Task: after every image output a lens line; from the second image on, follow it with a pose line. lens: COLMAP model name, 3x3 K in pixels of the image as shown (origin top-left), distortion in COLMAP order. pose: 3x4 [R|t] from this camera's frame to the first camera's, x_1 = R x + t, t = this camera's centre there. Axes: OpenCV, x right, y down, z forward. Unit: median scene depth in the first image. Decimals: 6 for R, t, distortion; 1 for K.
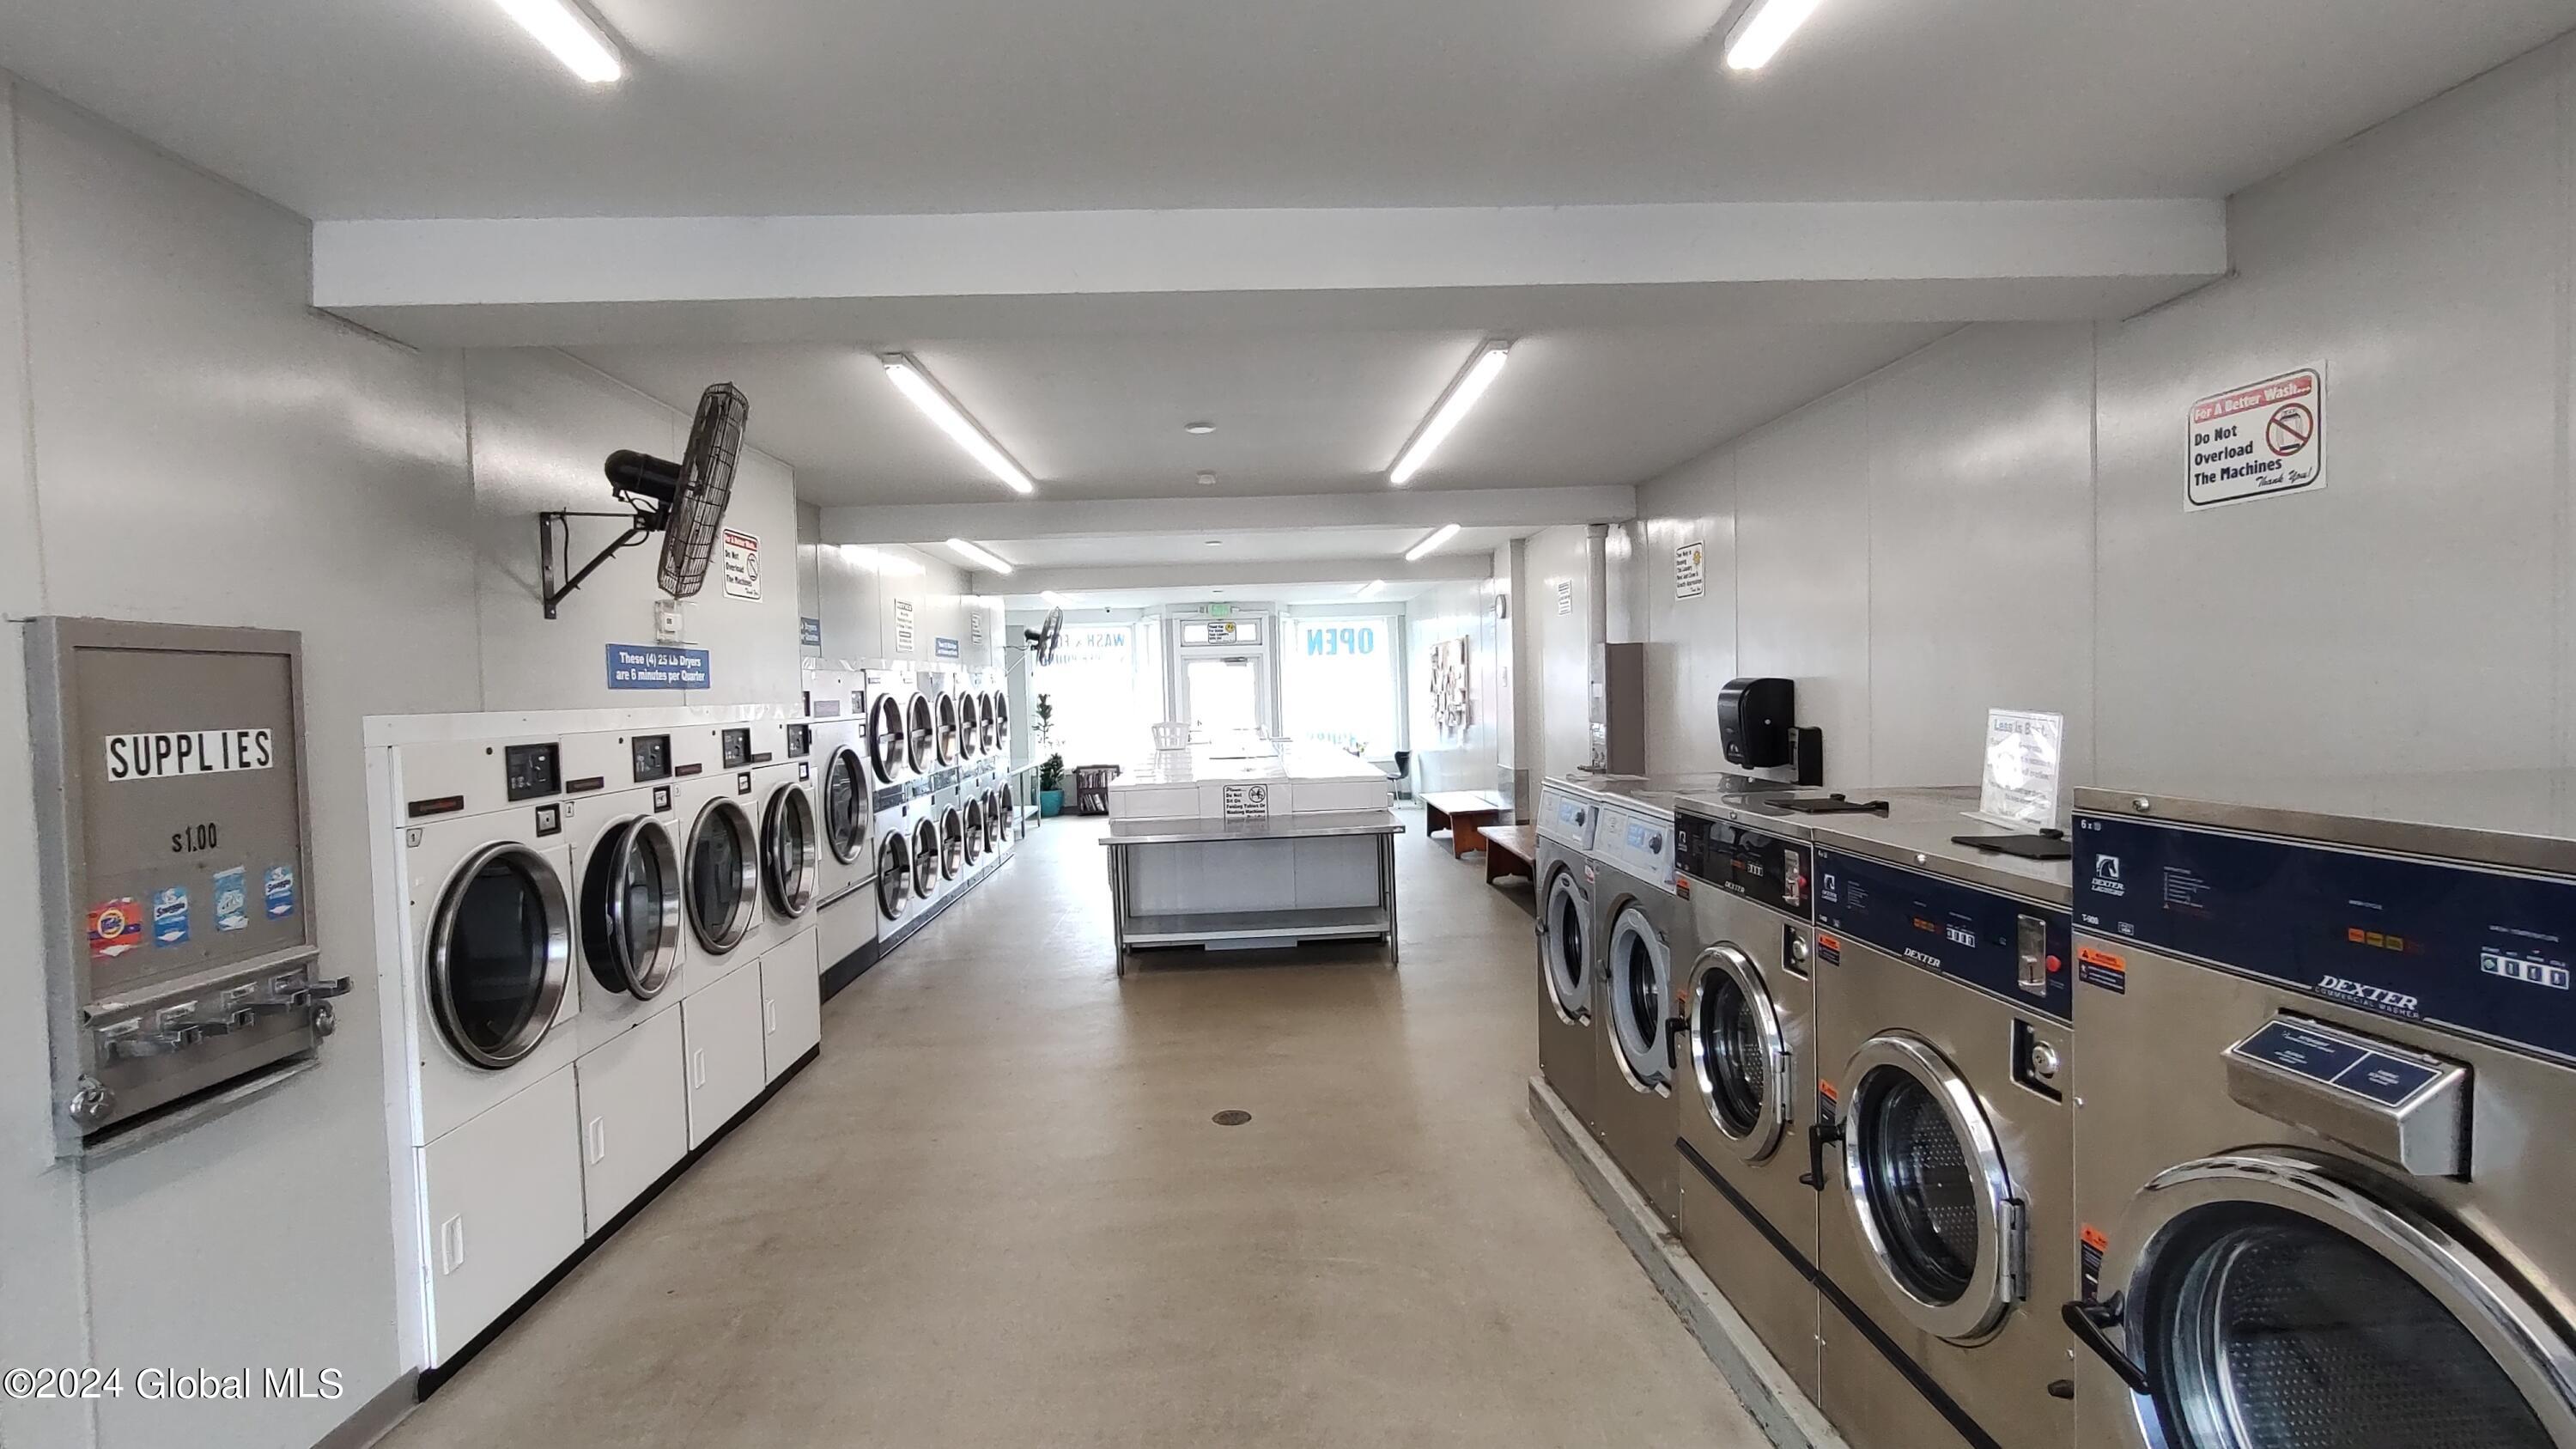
lens RADIAL K [[1168.4, 0, 1289.6], [0, 1168.4, 720.5], [0, 0, 1]] dist [-0.005869, 0.001640]
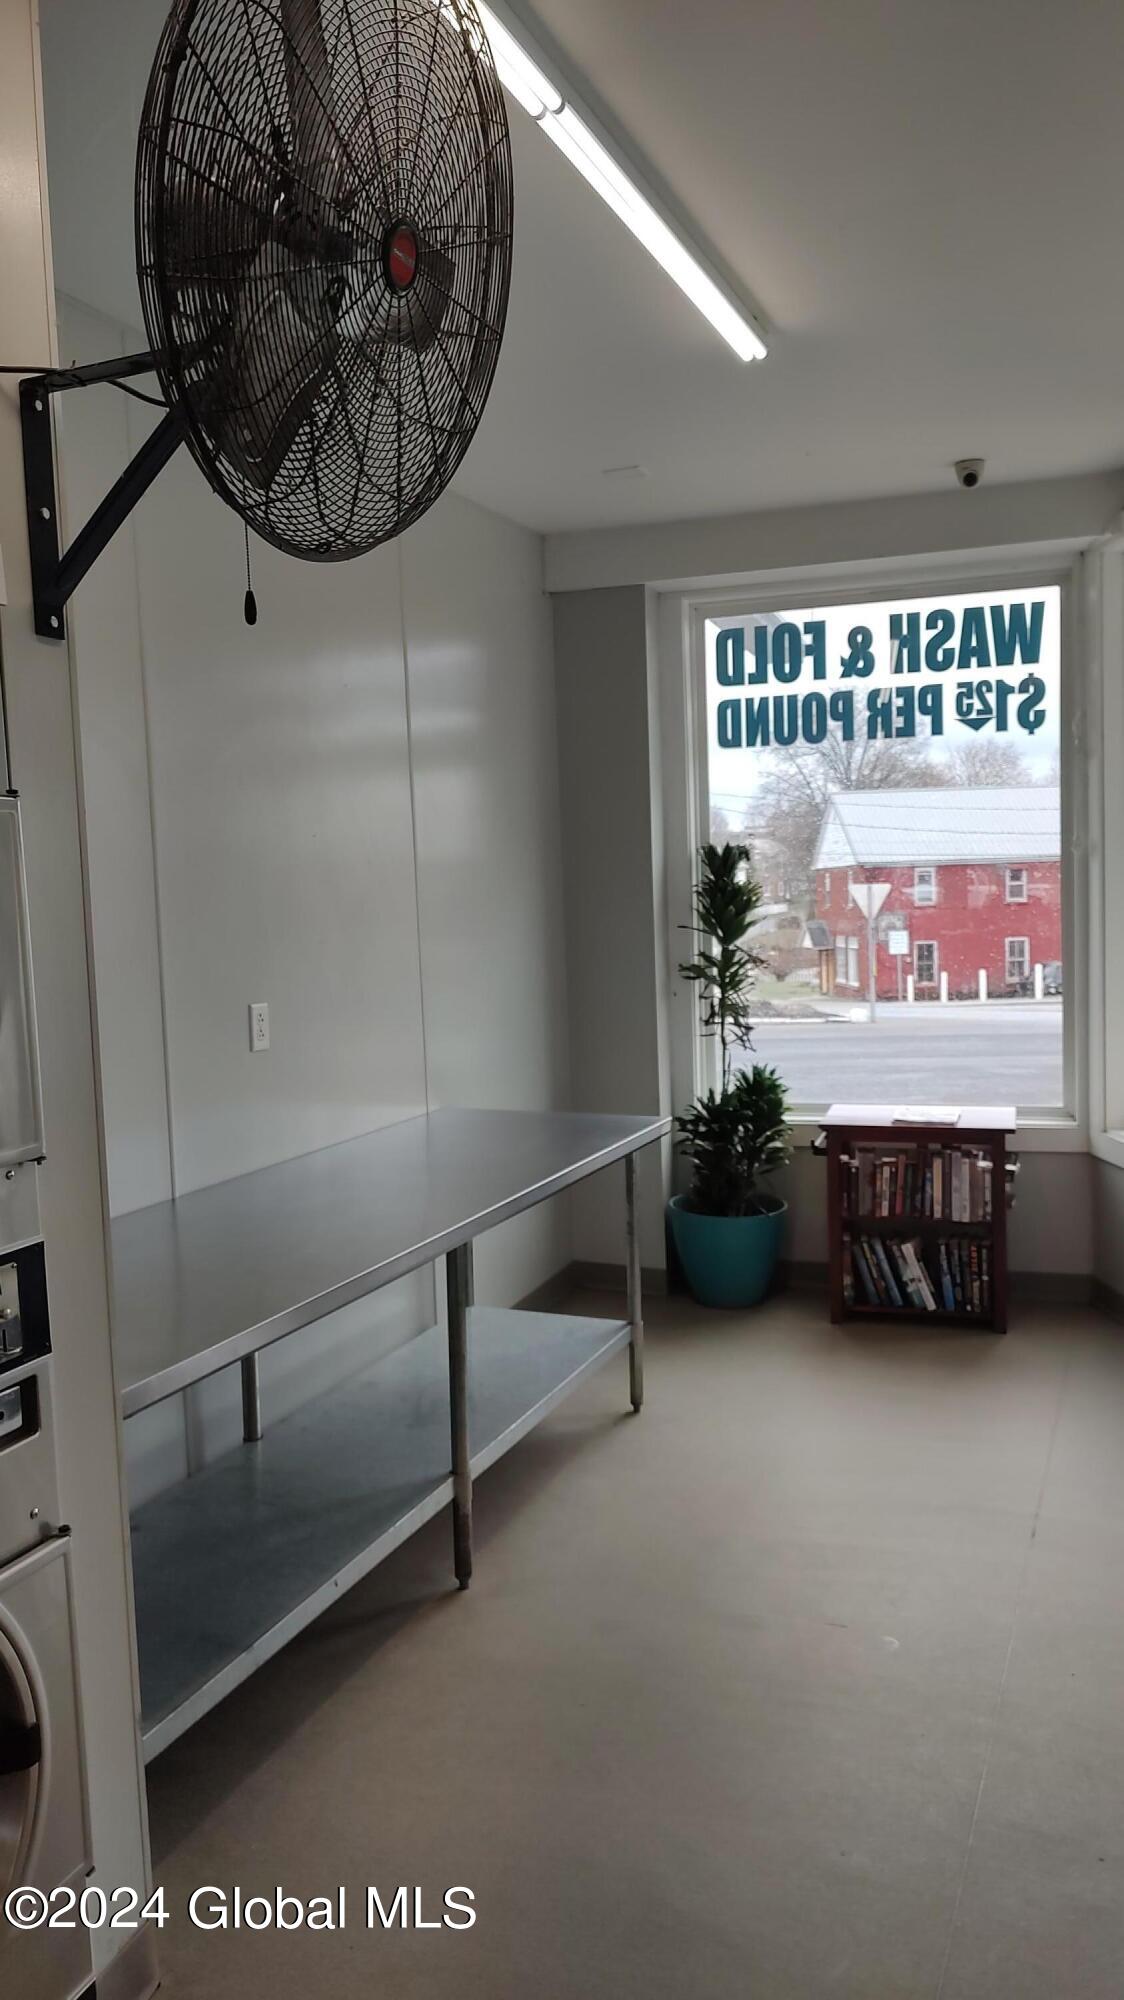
lens RADIAL K [[1463.9, 0, 568.8], [0, 1463.9, 1003.6], [0, 0, 1]] dist [0.024927, -0.020935]
pose [[0.901021, 0.031123, -0.432657, -0.394646], [-0.001792, 0.997681, 0.068036, -0.039188], [0.433771, -0.060526, 0.898988, 2.826261]]
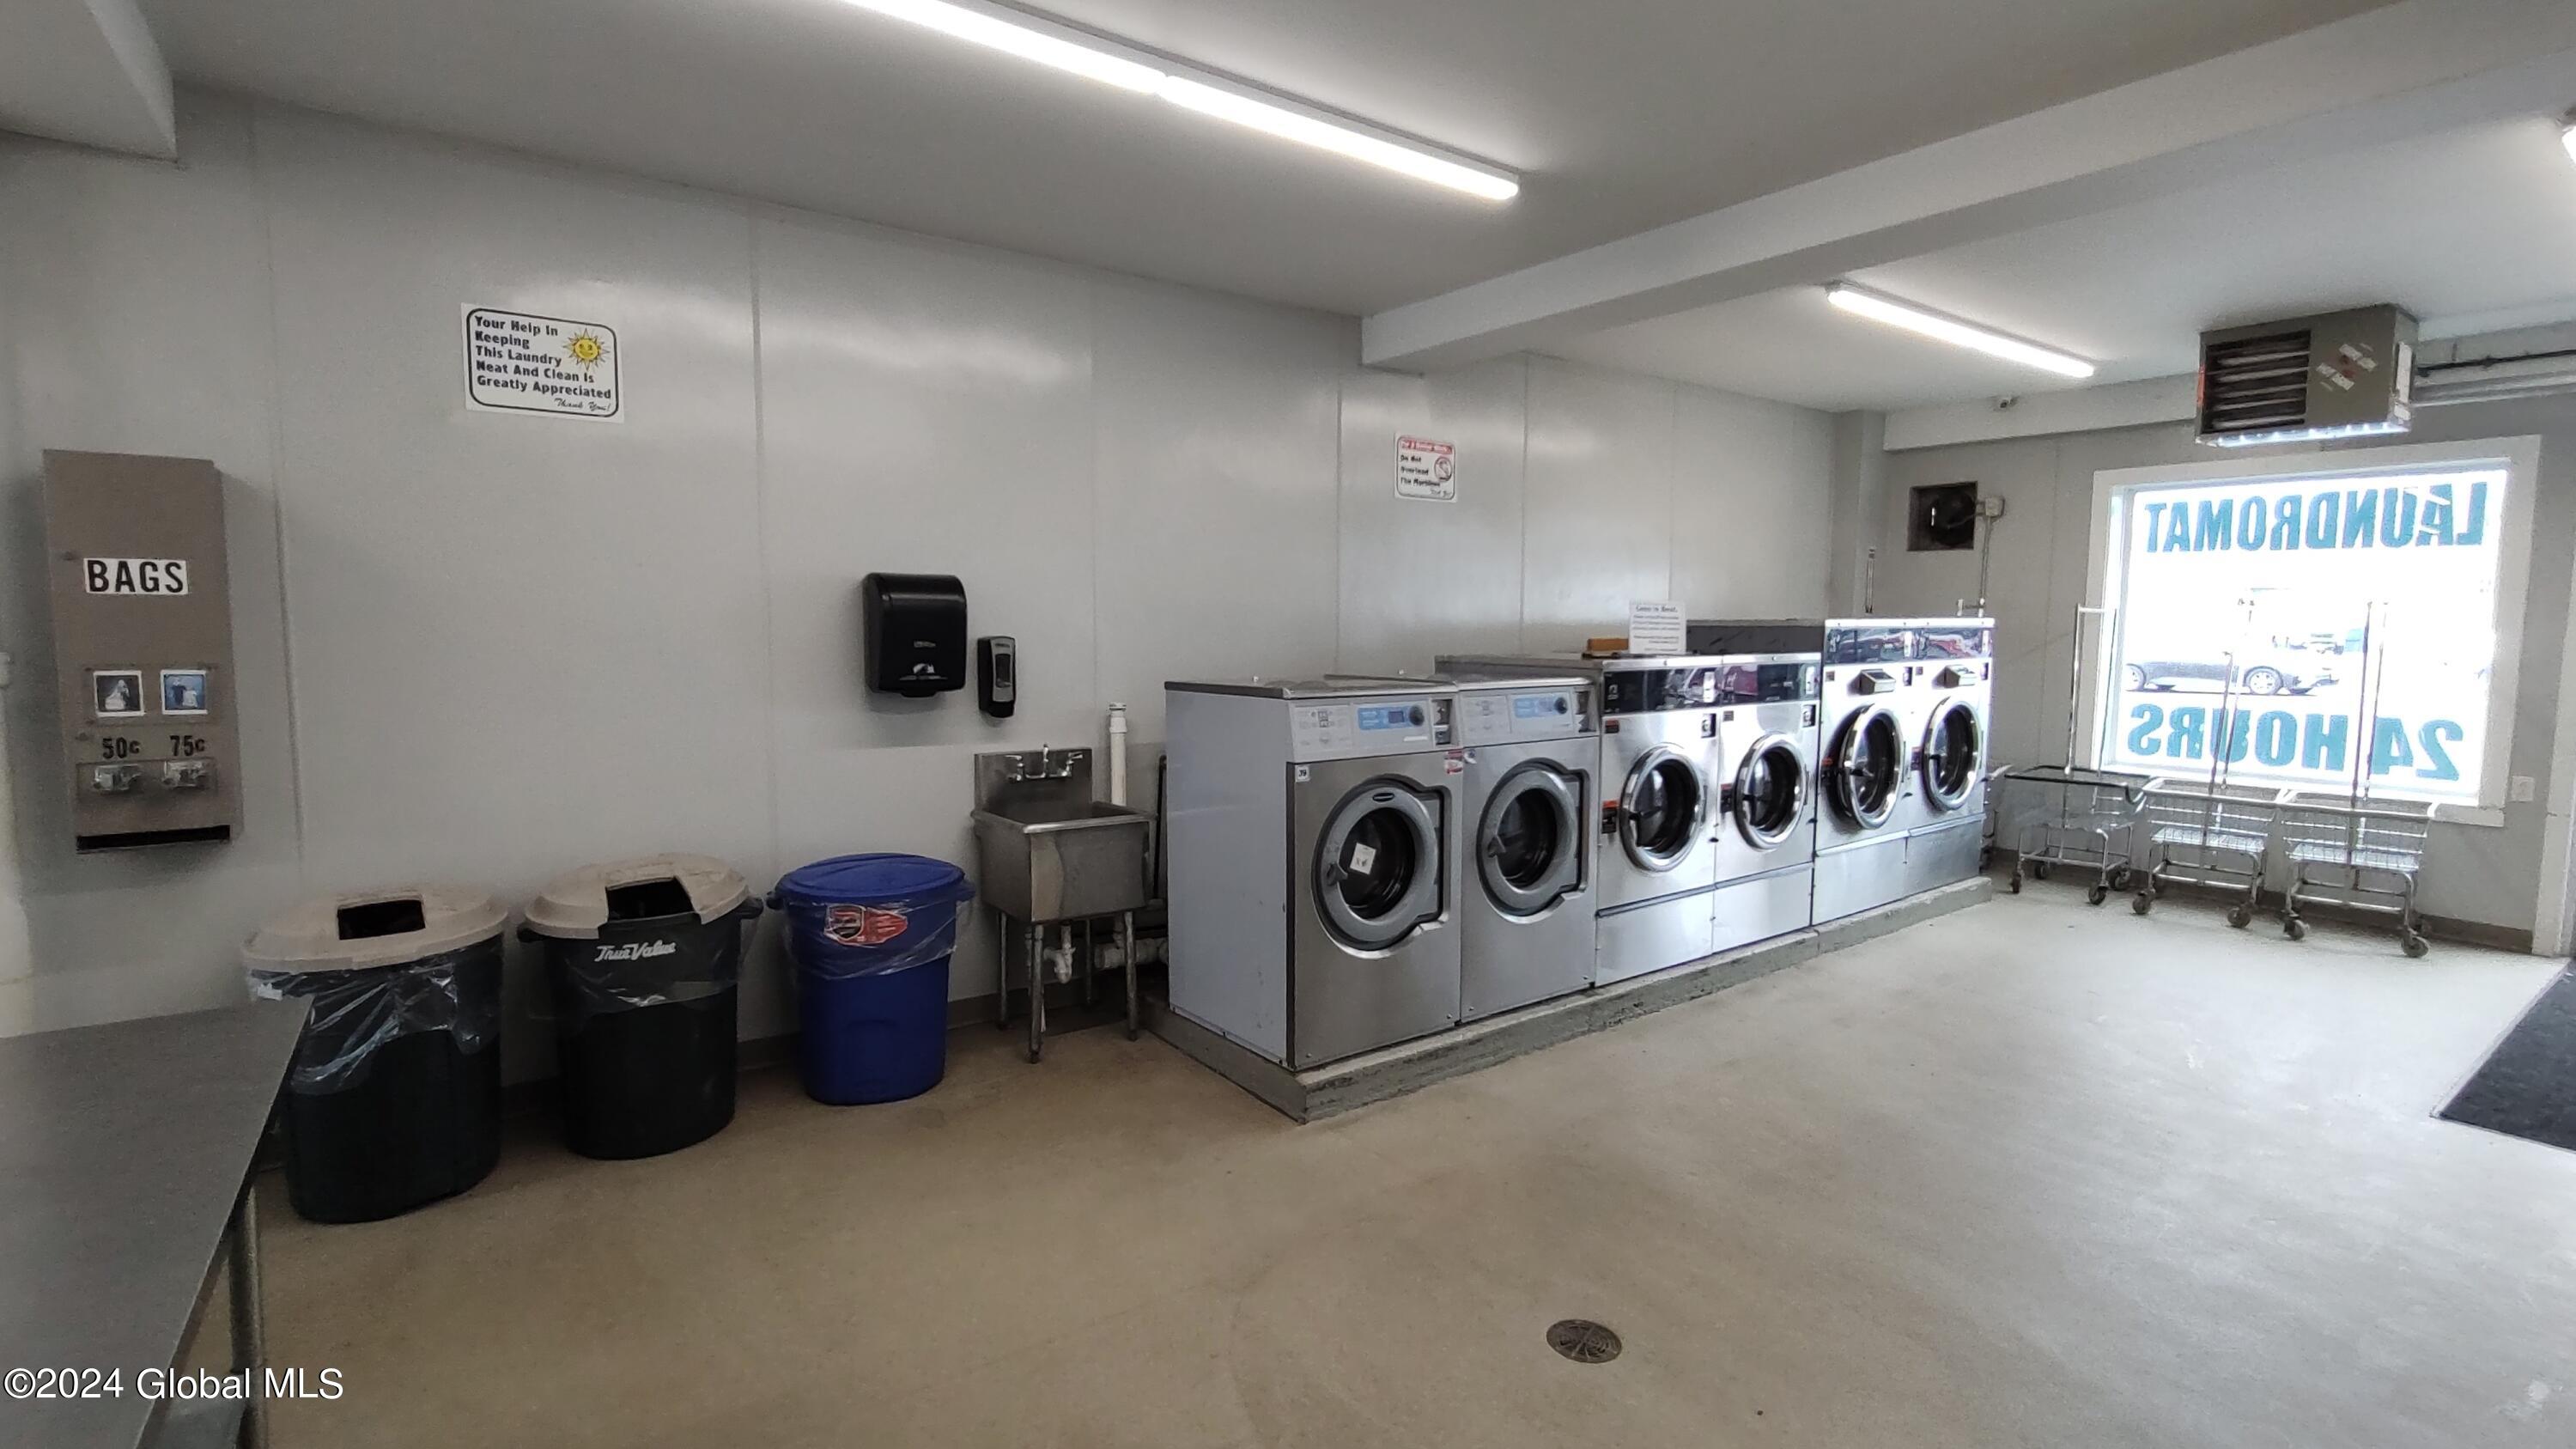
lens RADIAL K [[1168.4, 0, 1281.6], [0, 1168.4, 719.8], [0, 0, 1]] dist [-0.005869, 0.001640]
pose [[-0.547714, -0.045449, 0.835430, -0.503551], [0.037468, 0.996189, 0.078759, 0.009412], [-0.835826, 0.074439, -0.543924, 1.712127]]
